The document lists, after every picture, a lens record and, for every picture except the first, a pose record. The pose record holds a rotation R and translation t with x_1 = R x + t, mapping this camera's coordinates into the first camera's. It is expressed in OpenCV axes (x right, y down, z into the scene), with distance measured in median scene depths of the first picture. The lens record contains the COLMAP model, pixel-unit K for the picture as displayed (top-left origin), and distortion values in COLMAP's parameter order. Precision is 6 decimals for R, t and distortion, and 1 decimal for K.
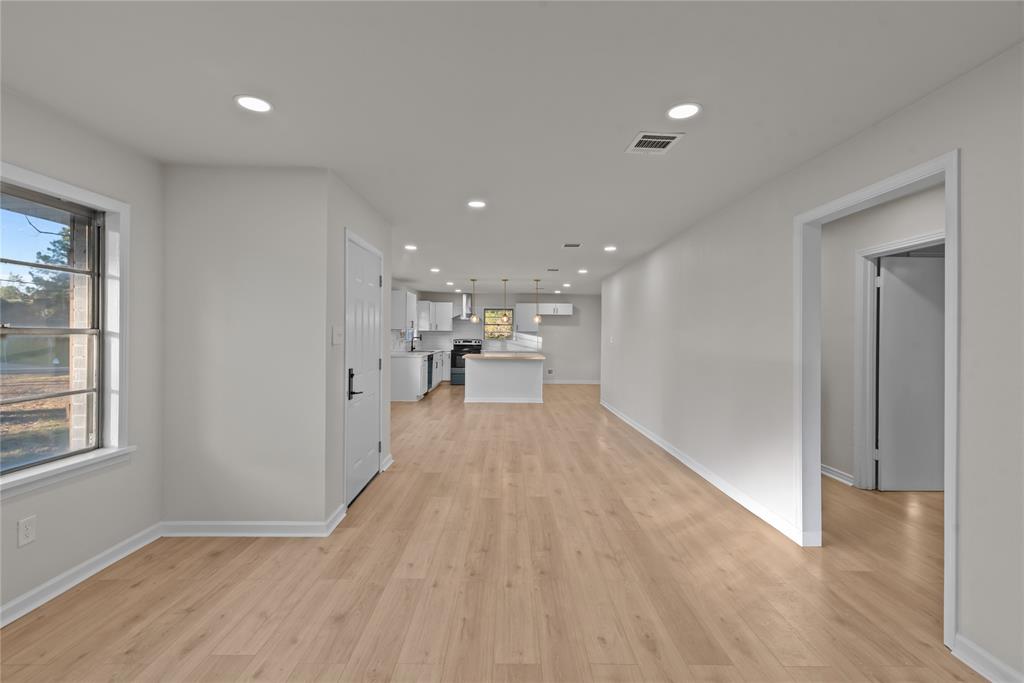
lens RADIAL K [[466.0, 0, 514.2], [0, 466.0, 328.2], [0, 0, 1]] dist [0.012845, -0.000882]
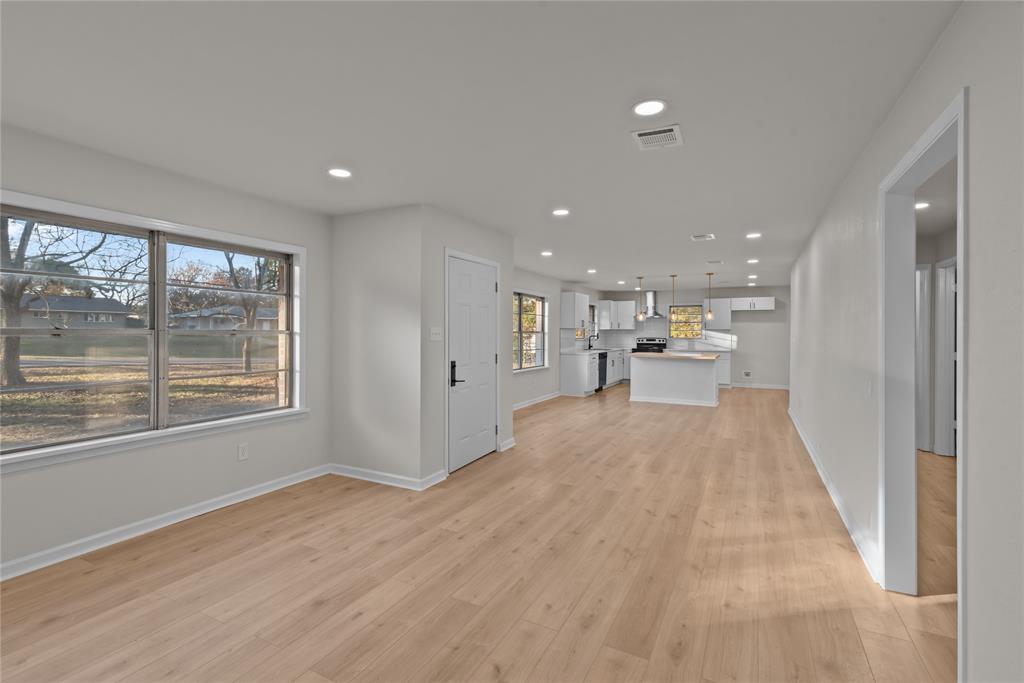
lens RADIAL K [[466.0, 0, 514.2], [0, 466.0, 328.2], [0, 0, 1]] dist [0.012845, -0.000882]
pose [[0.886326, -0.009113, -0.462971, 0.419154], [0.010495, 0.999945, 0.000410, 0.001213], [0.462942, -0.005222, 0.886373, -0.013131]]
